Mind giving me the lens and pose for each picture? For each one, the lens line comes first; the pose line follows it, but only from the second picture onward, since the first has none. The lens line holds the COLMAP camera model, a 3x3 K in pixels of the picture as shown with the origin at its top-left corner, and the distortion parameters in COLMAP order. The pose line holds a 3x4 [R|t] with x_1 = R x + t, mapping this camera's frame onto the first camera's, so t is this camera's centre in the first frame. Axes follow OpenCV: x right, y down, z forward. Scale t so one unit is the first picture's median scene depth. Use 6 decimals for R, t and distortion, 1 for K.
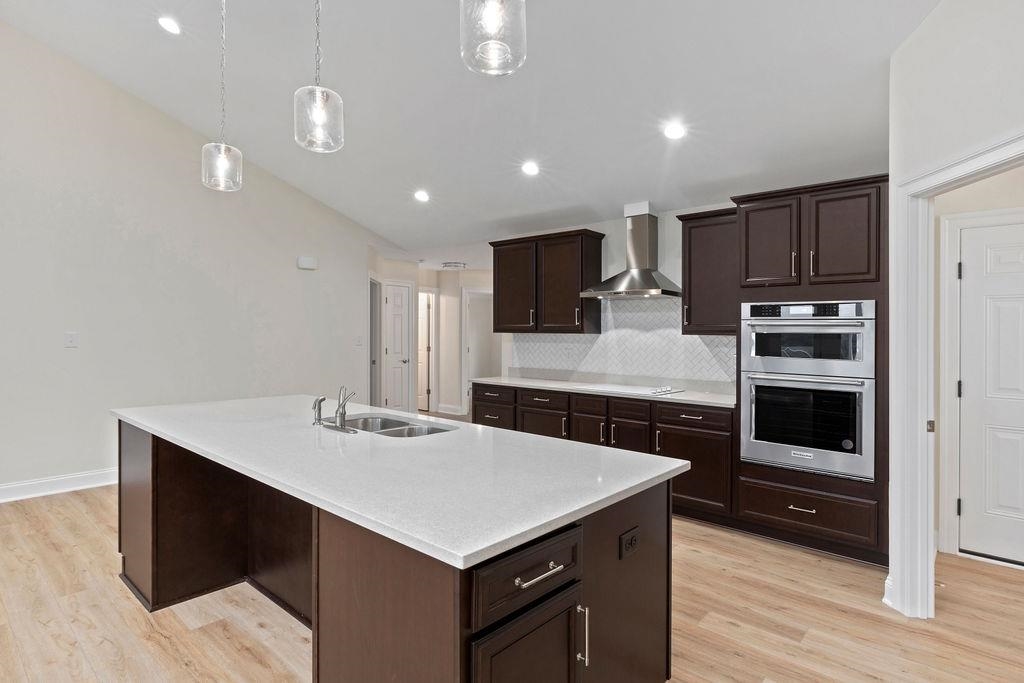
lens RADIAL K [[527.7, 0, 510.8], [0, 527.7, 334.3], [0, 0, 1]] dist [0.003784, 0.000503]
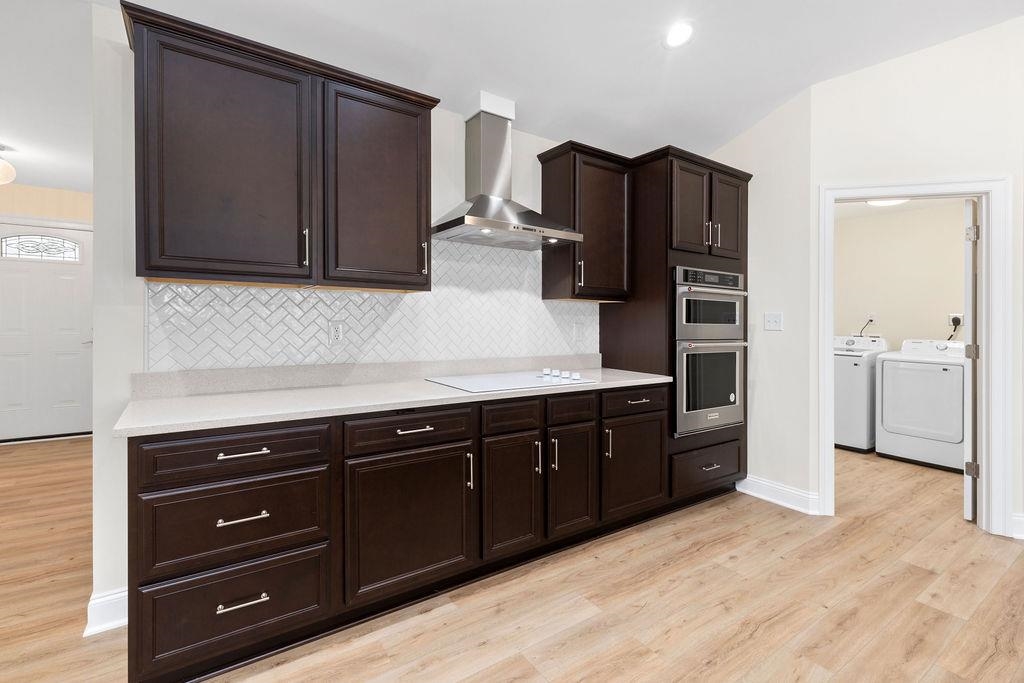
lens RADIAL K [[471.3, 0, 512.6], [0, 471.3, 317.8], [0, 0, 1]] dist [0.003078, 0.000327]
pose [[0.237721, -0.003041, 0.971329, -0.418528], [-0.013594, 0.999887, 0.006457, 0.029524], [-0.971238, -0.014739, 0.237653, 1.073037]]
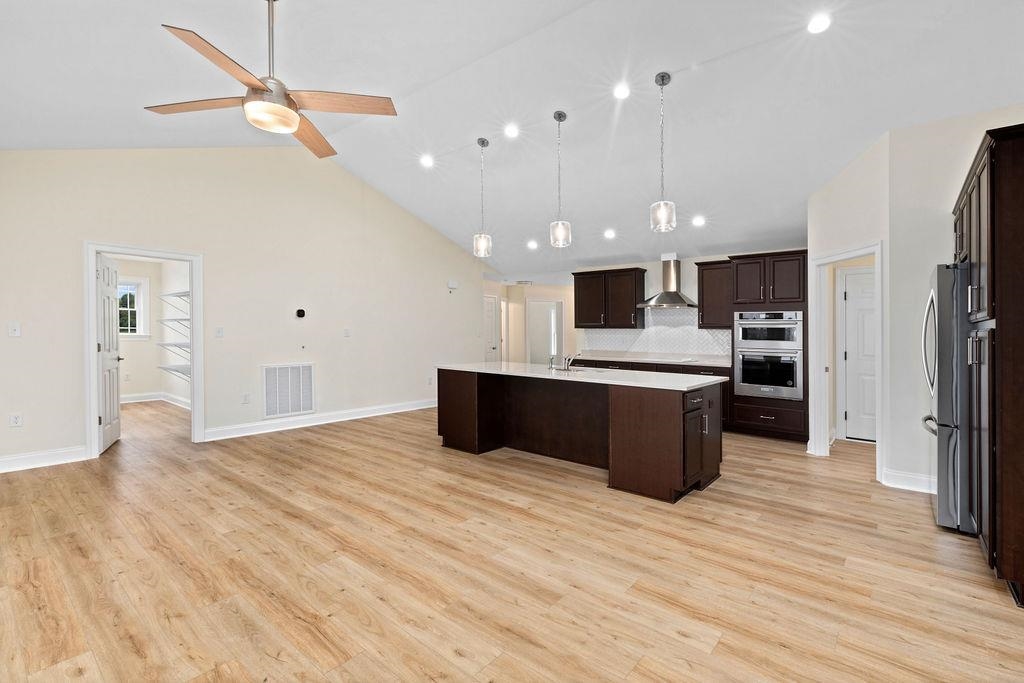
lens RADIAL K [[460.9, 0, 510.0], [0, 460.9, 325.7], [0, 0, 1]] dist [0.002186, 0.000634]
pose [[0.999656, -0.000050, 0.026215, -0.415951], [0.000380, 0.999921, -0.012574, 0.010507], [-0.026212, 0.012579, 0.999577, -0.641384]]
